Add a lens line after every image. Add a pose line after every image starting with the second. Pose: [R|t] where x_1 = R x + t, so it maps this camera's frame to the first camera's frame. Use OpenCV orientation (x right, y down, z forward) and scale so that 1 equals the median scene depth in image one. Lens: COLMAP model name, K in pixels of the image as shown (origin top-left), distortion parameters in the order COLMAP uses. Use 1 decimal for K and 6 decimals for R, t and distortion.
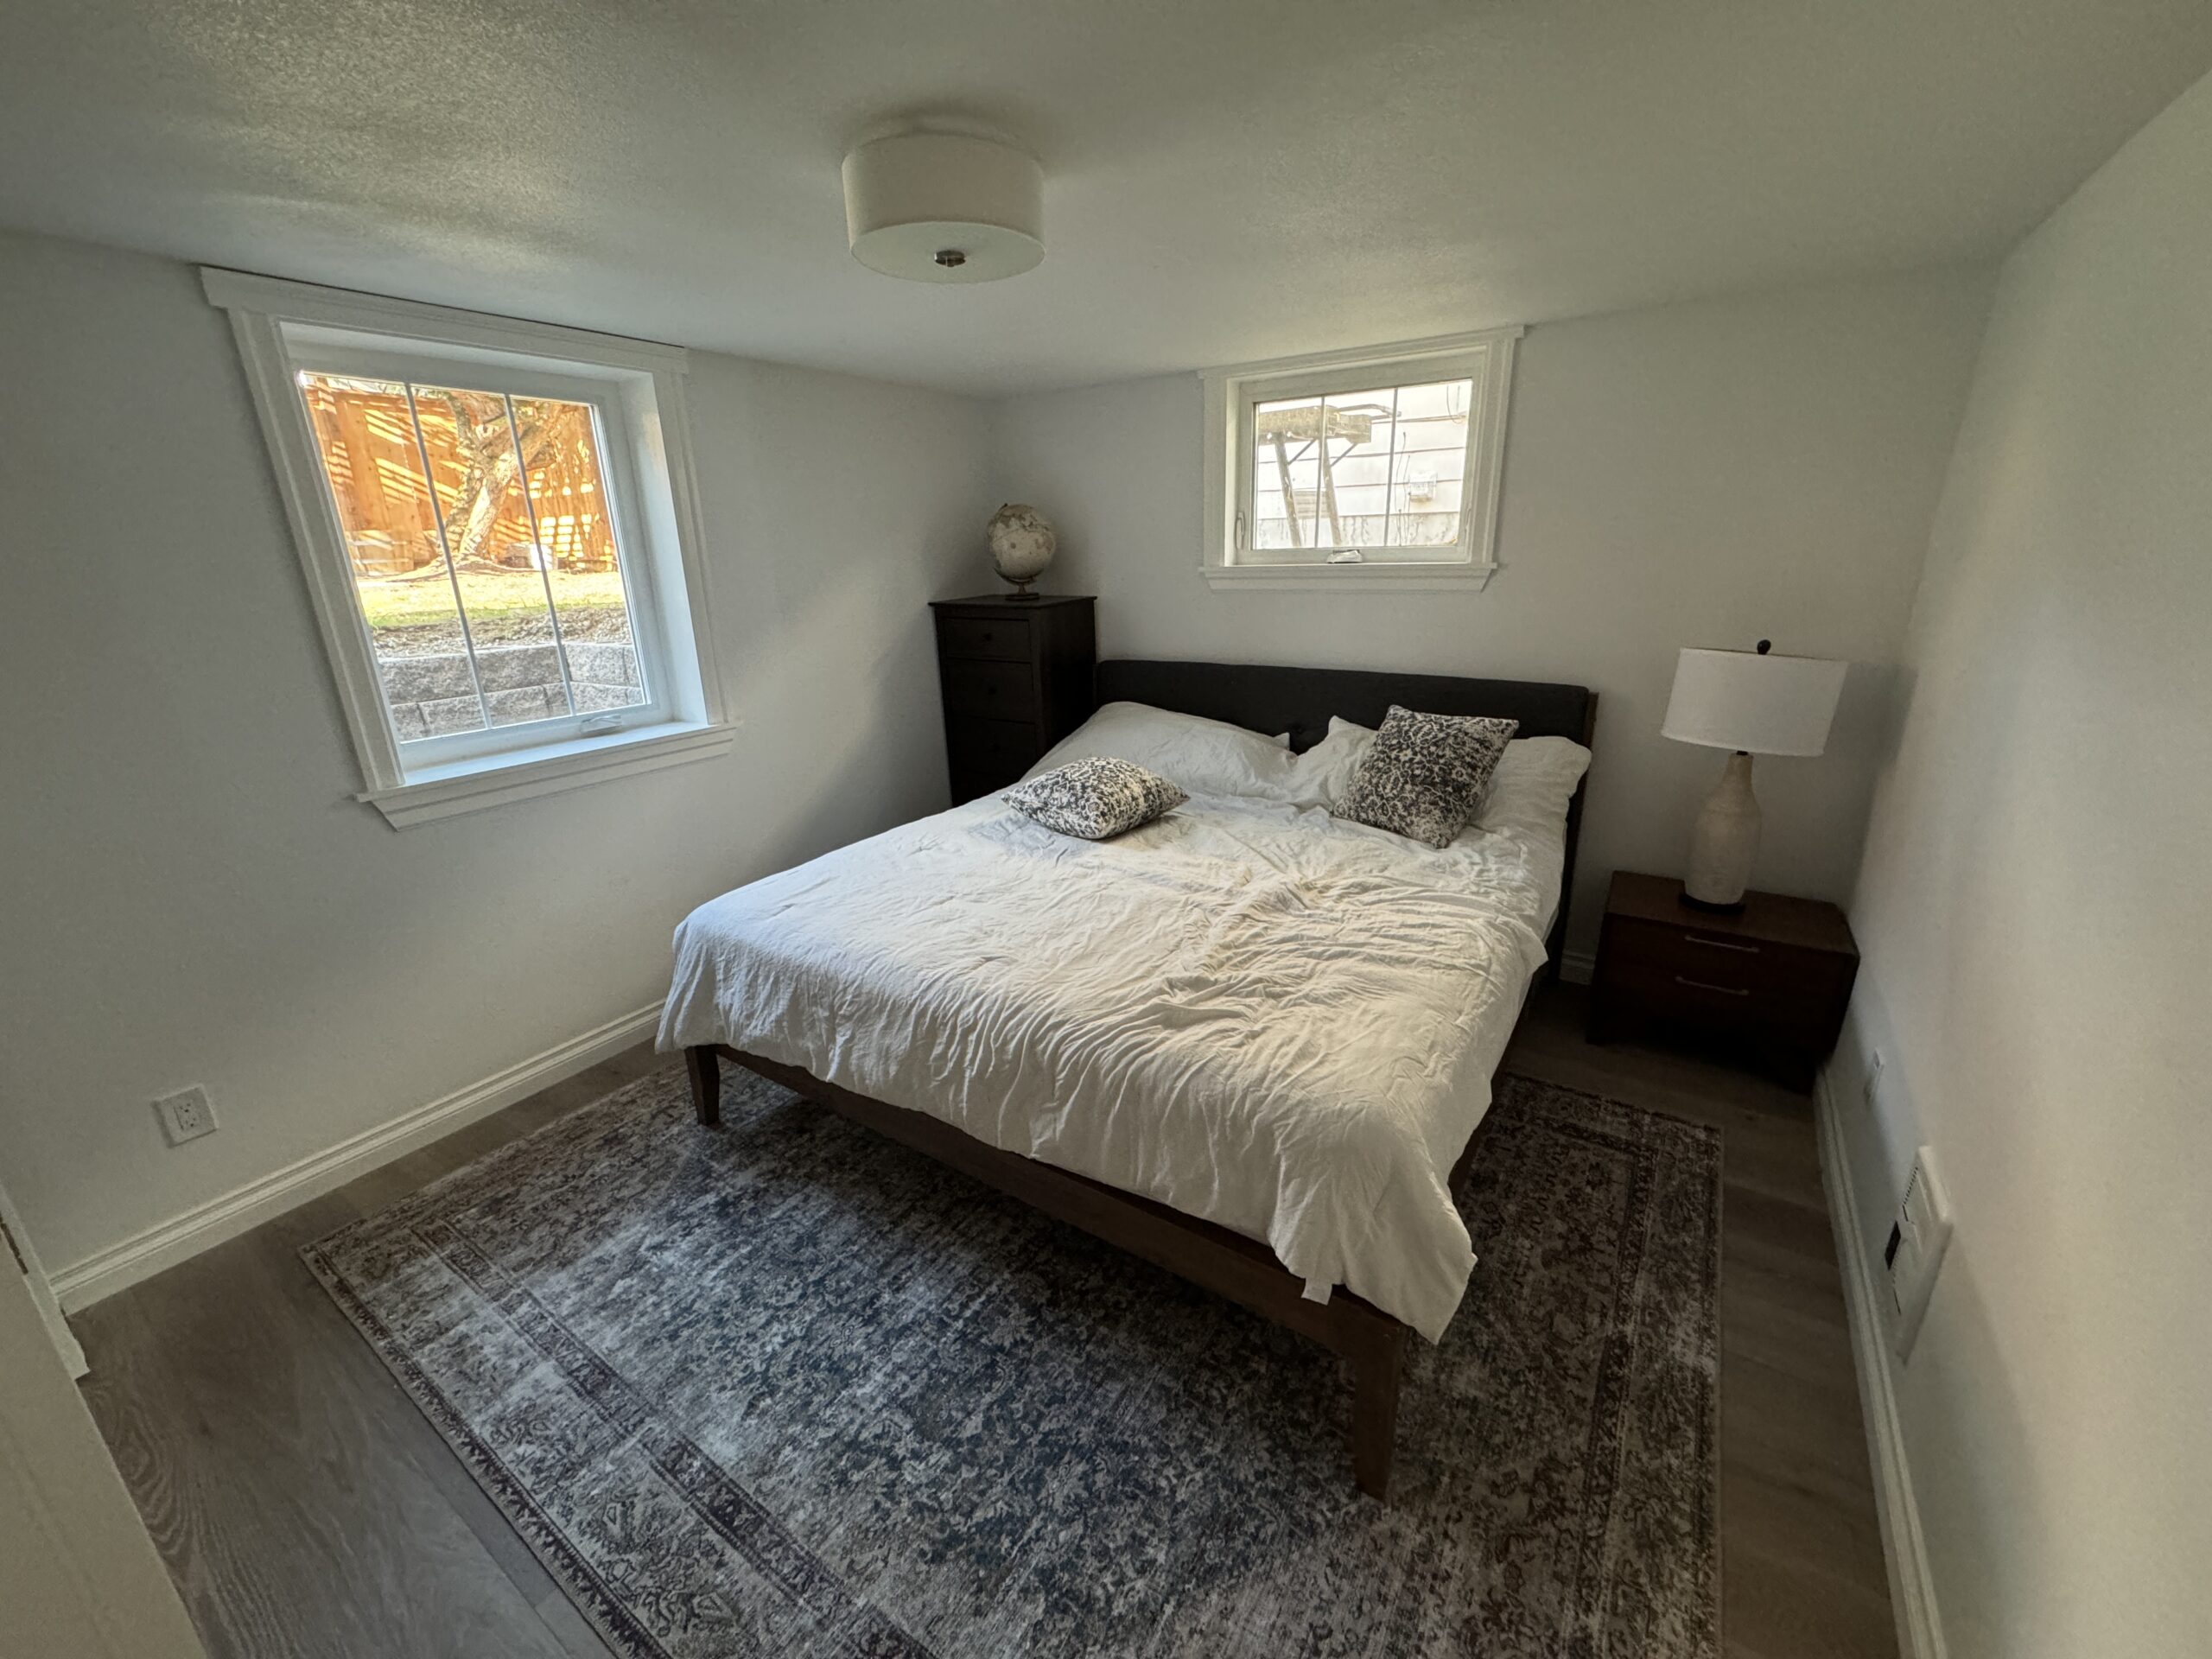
lens RADIAL K [[885.4, 0, 1106.0], [0, 885.4, 829.5], [0, 0, 1]] dist [-0.000078, -0.000773]
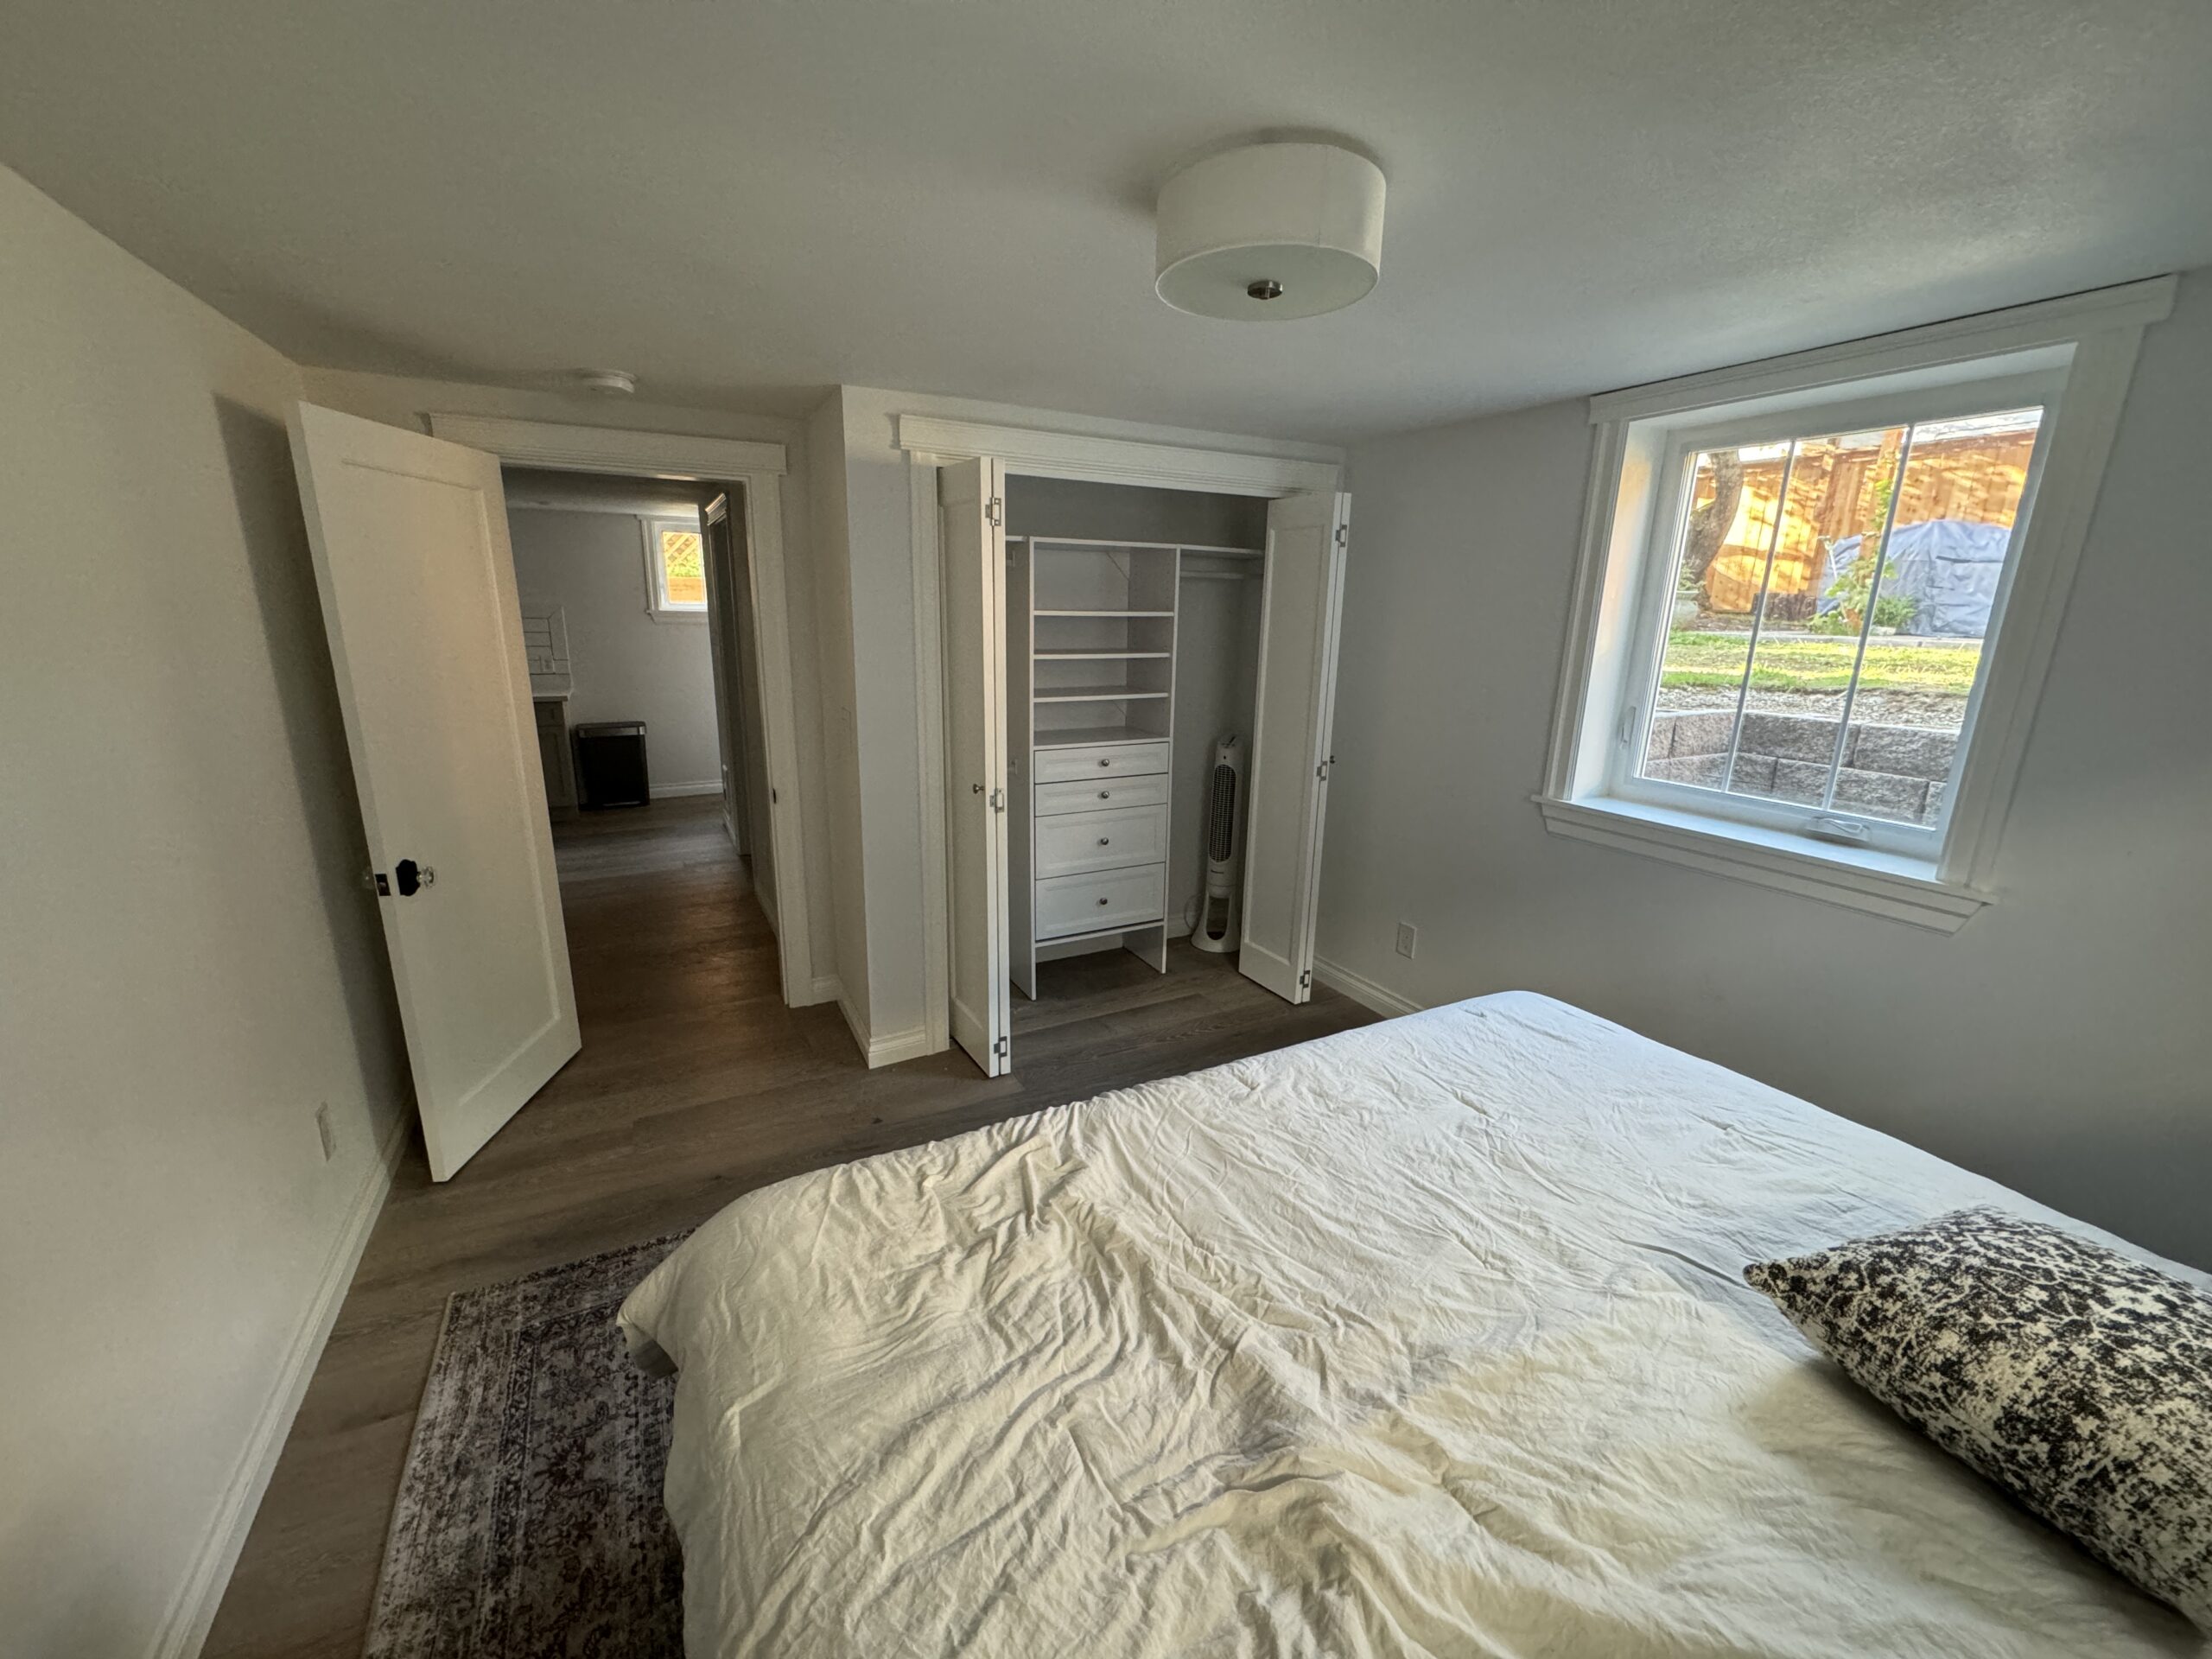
lens RADIAL K [[885.4, 0, 1106.0], [0, 885.4, 829.5], [0, 0, 1]] dist [-0.000078, -0.000773]
pose [[-0.481984, 0.228156, -0.845953, 0.498301], [-0.274864, 0.877390, 0.393239, -0.305676], [0.831950, 0.422057, -0.360176, 0.909424]]
